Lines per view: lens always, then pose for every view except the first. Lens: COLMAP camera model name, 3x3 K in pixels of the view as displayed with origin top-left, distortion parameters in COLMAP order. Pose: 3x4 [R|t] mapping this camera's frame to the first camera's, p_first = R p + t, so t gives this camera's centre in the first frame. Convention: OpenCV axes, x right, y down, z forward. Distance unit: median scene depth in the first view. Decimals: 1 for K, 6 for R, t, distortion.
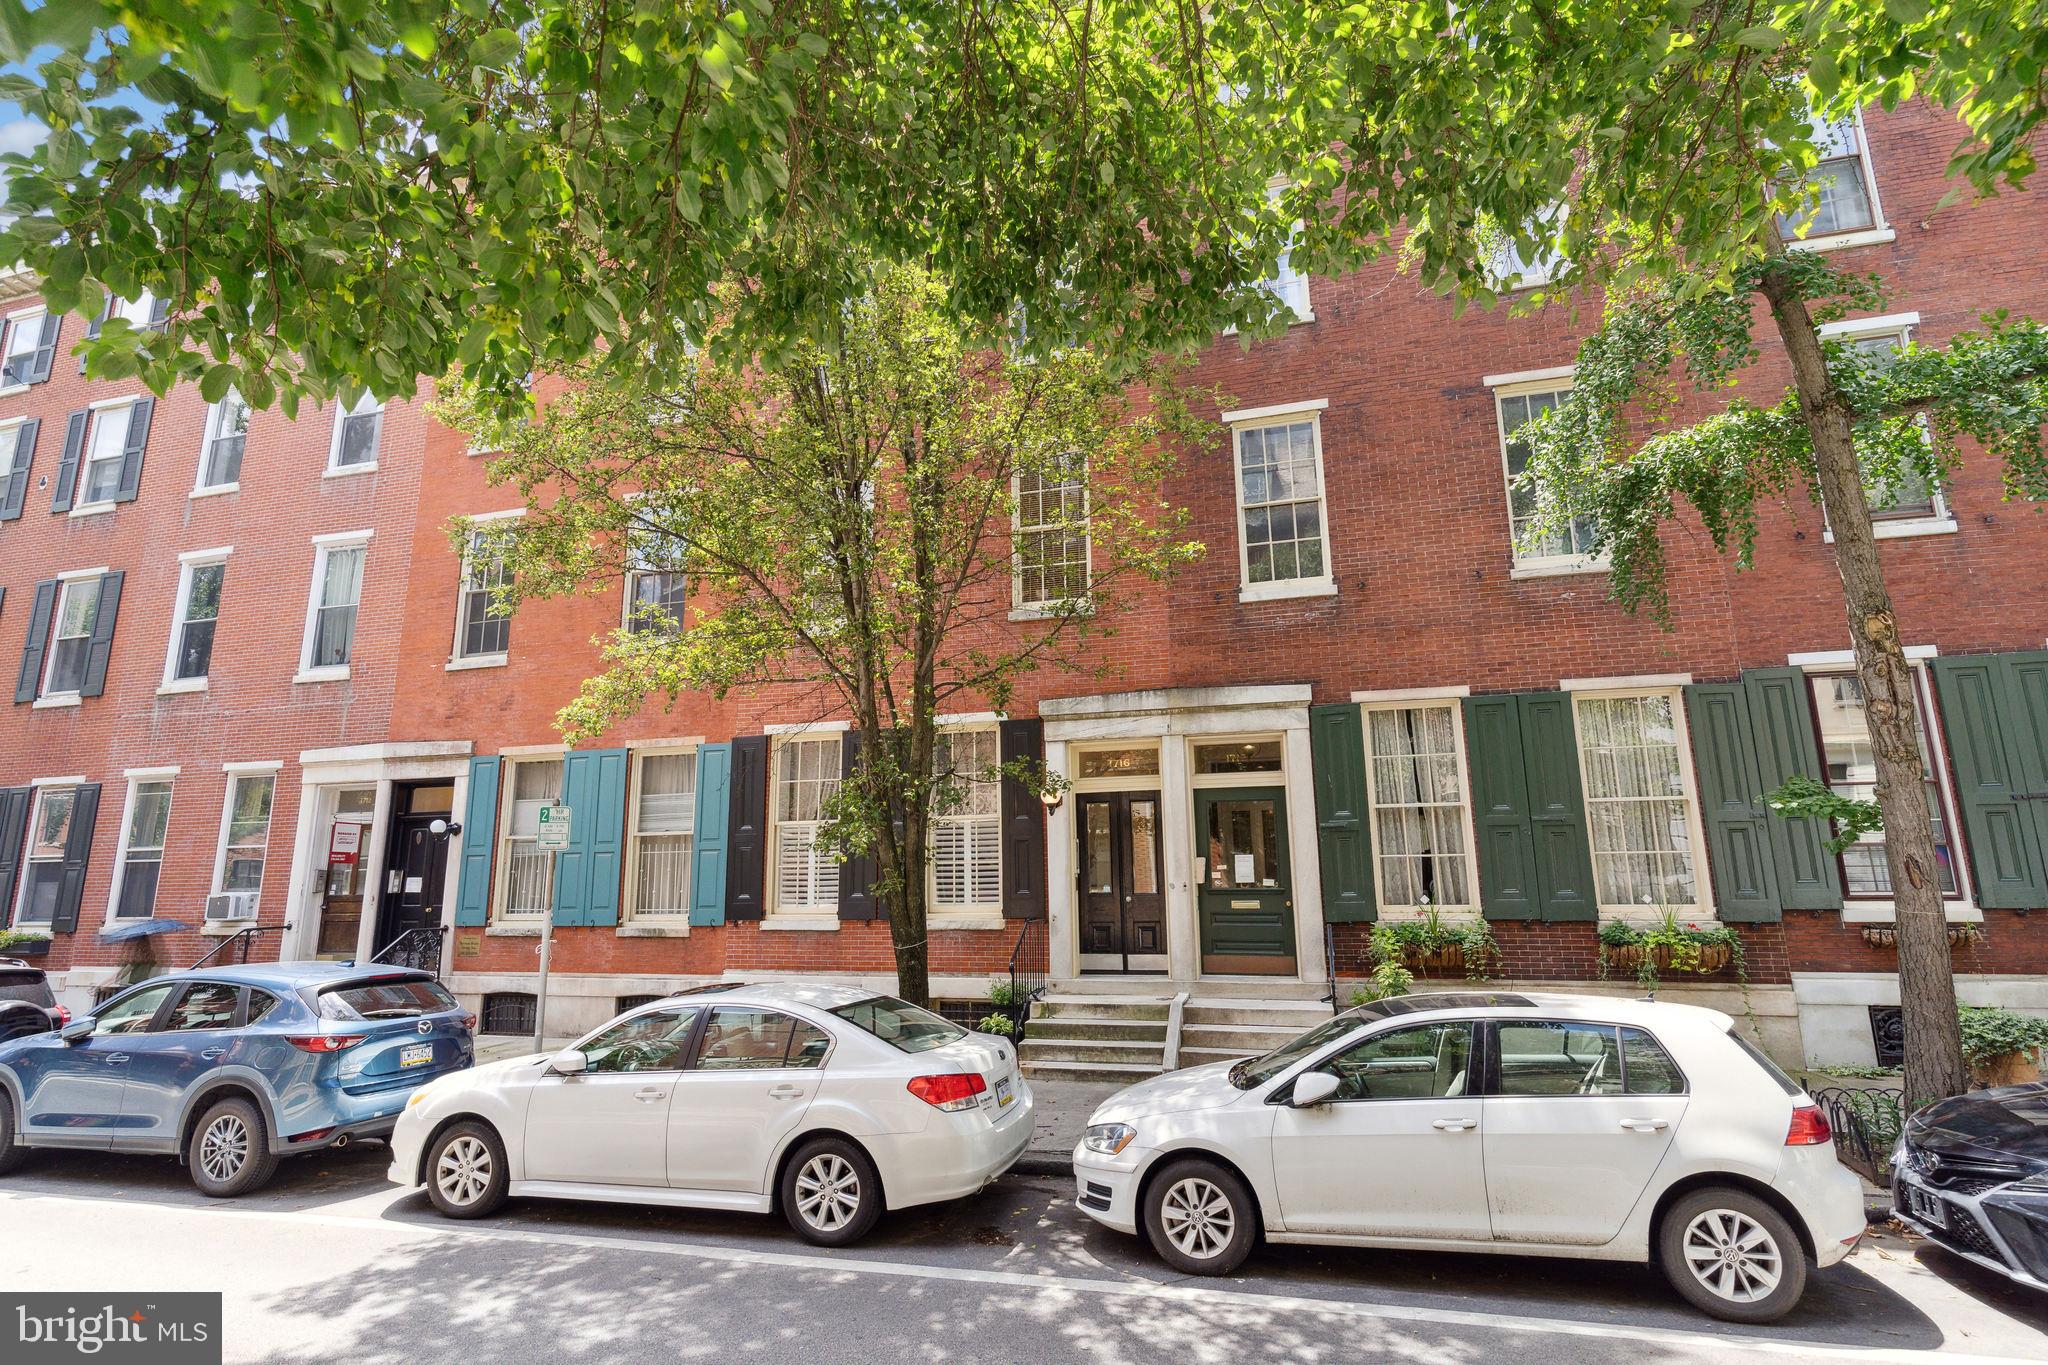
lens RADIAL K [[992.4, 0, 1013.7], [0, 992.4, 675.0], [0, 0, 1]] dist [0.003365, -0.001511]
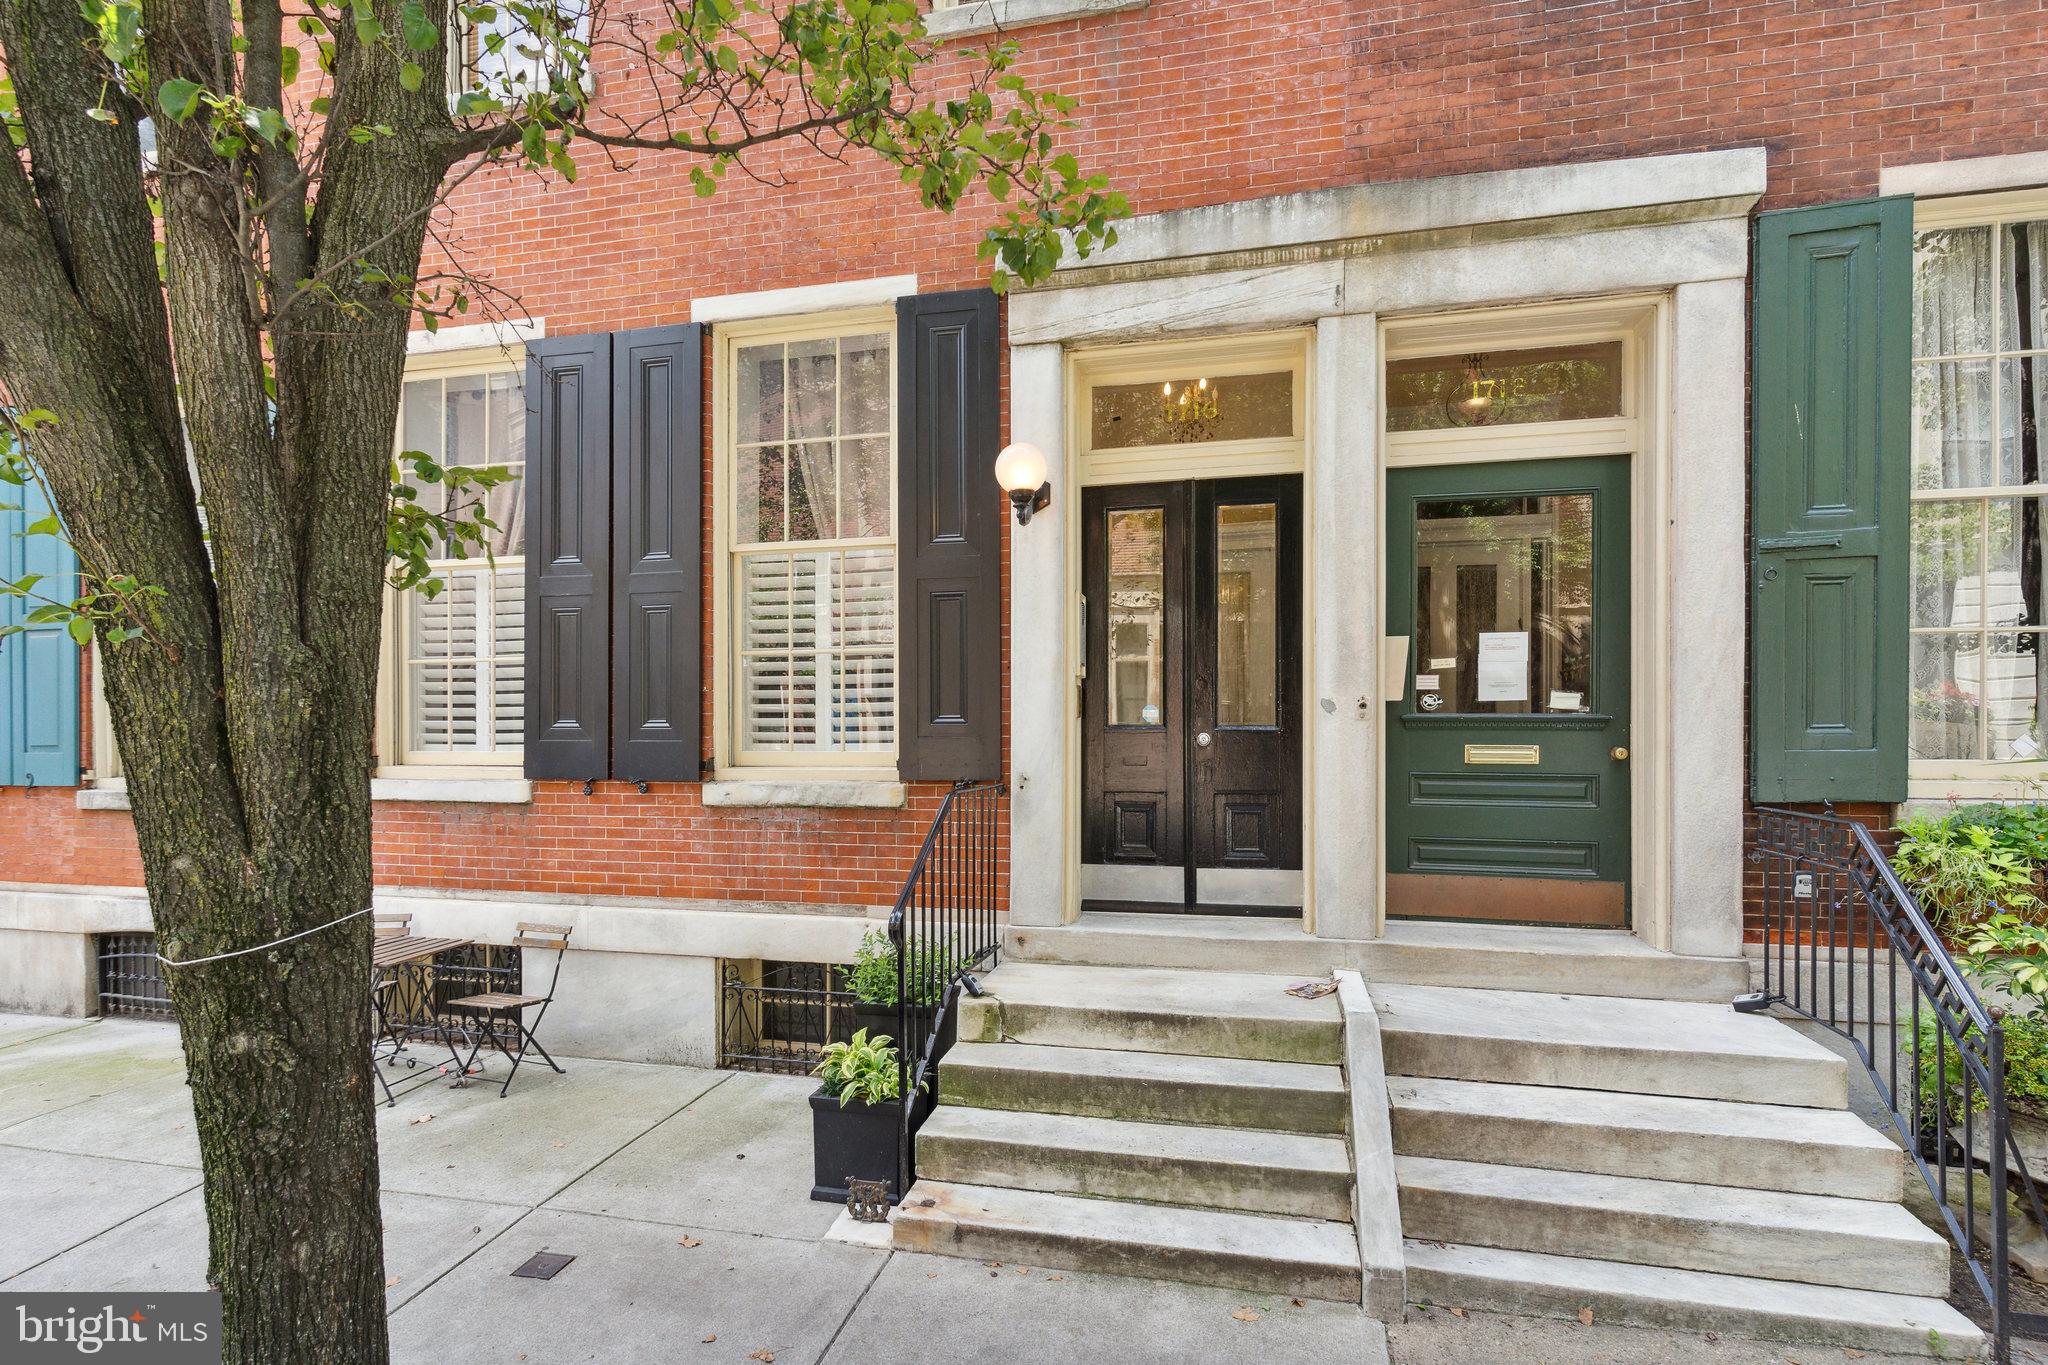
lens RADIAL K [[992.4, 0, 1015.3], [0, 992.4, 745.3], [0, 0, 1]] dist [0.003365, -0.001511]
pose [[0.999171, 0.012345, 0.038797, 0.021596], [-0.020177, 0.977809, 0.208525, 0.145442], [-0.035361, -0.209135, 0.977247, 0.605165]]
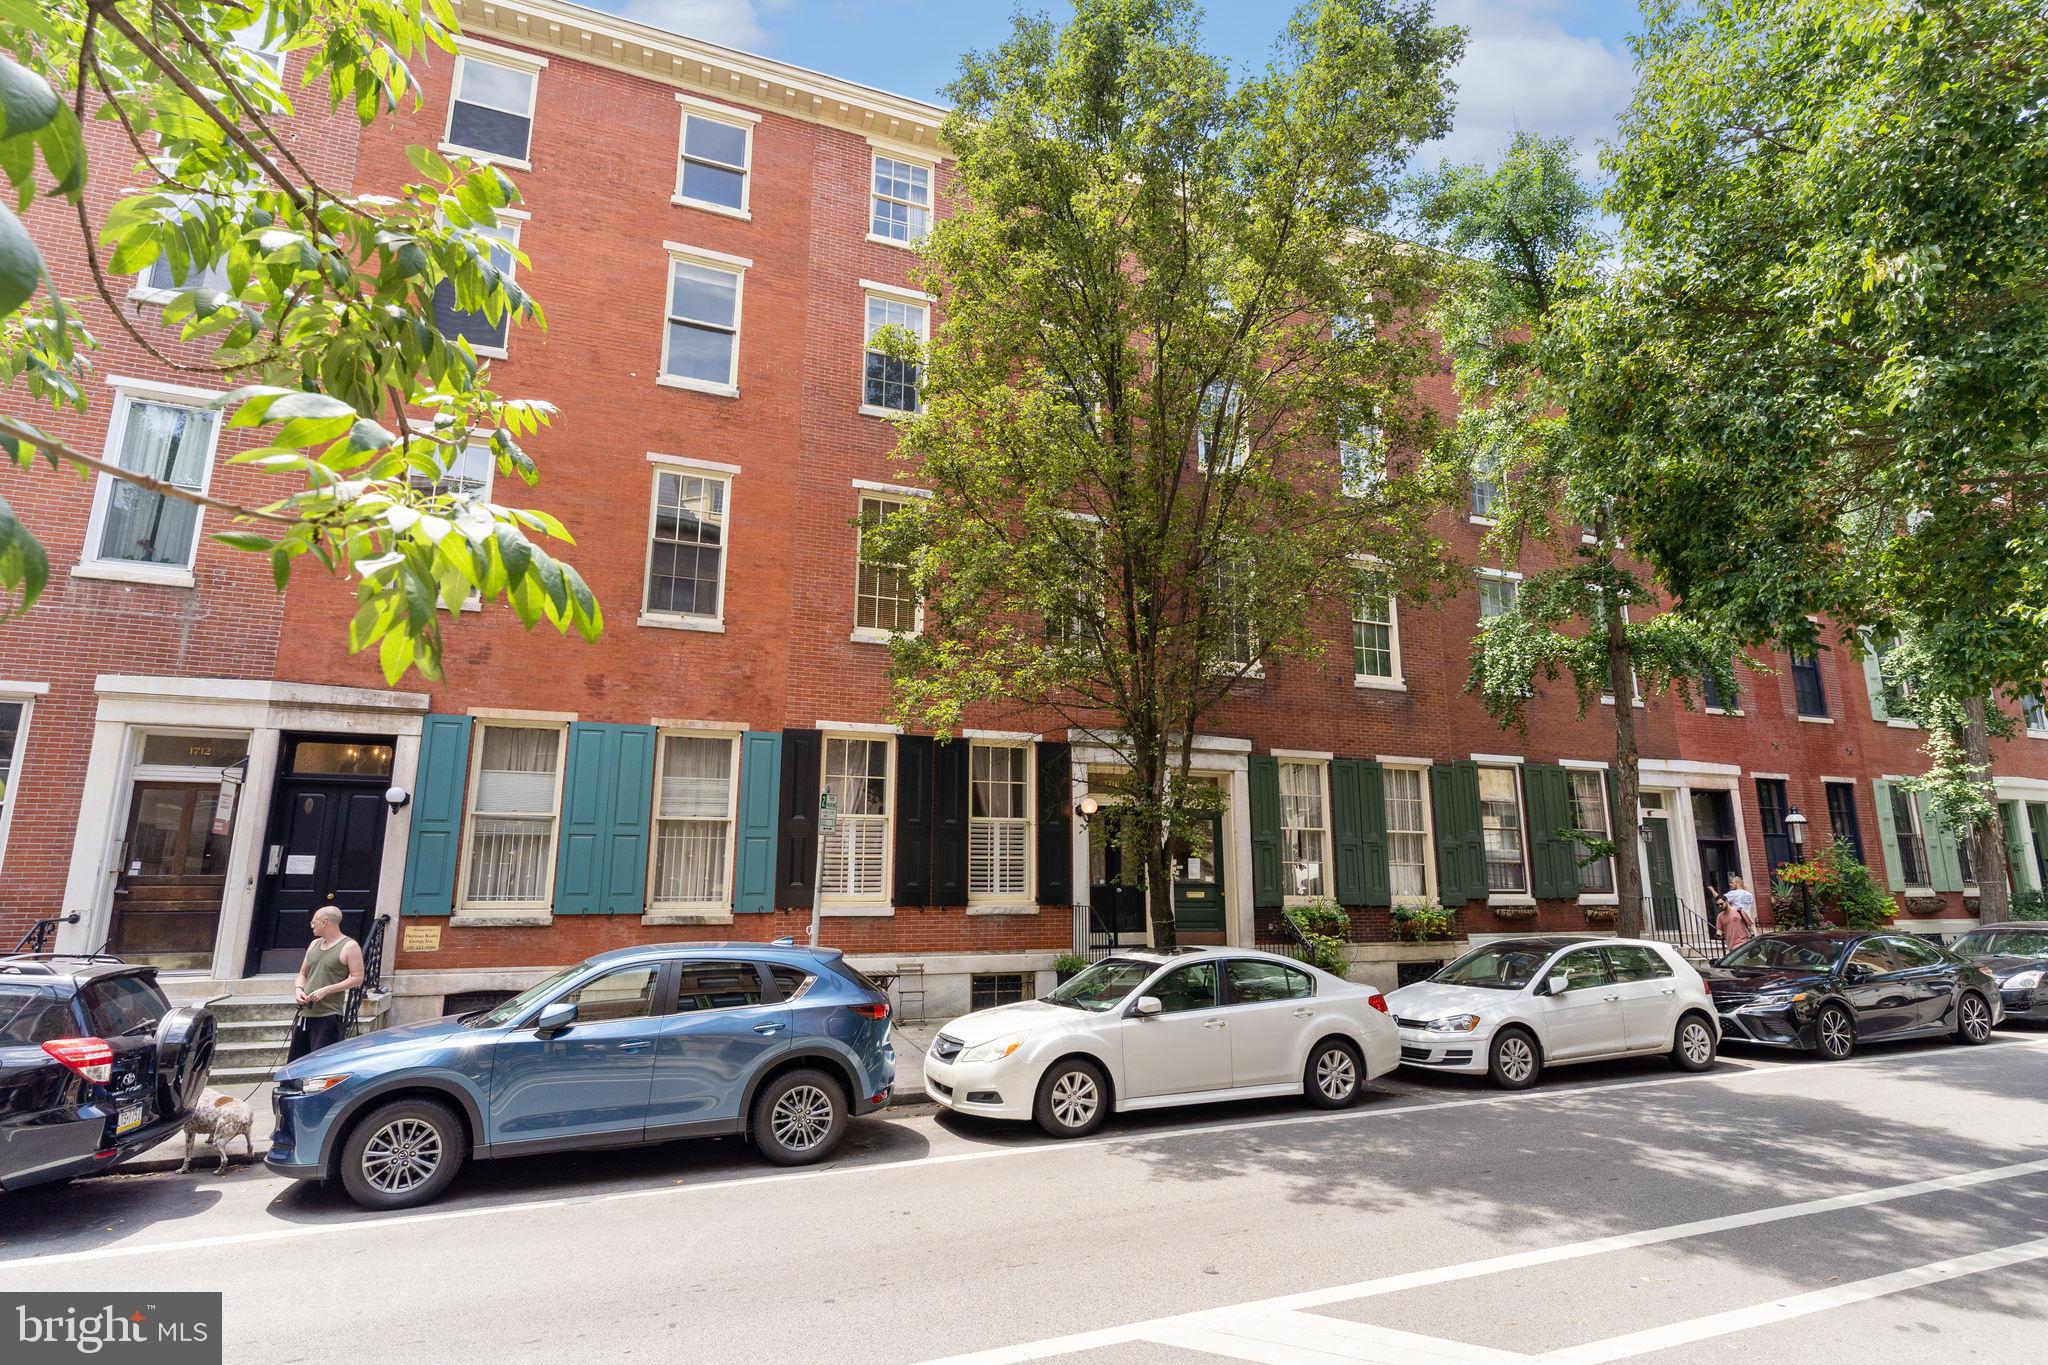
lens RADIAL K [[992.4, 0, 1033.3], [0, 992.4, 670.9], [0, 0, 1]] dist [0.003365, -0.001511]
pose [[0.800931, 0.139046, 0.582388, -0.774309], [-0.135658, 0.989509, -0.049682, 0.023334], [-0.583186, -0.039214, 0.811391, 0.028801]]
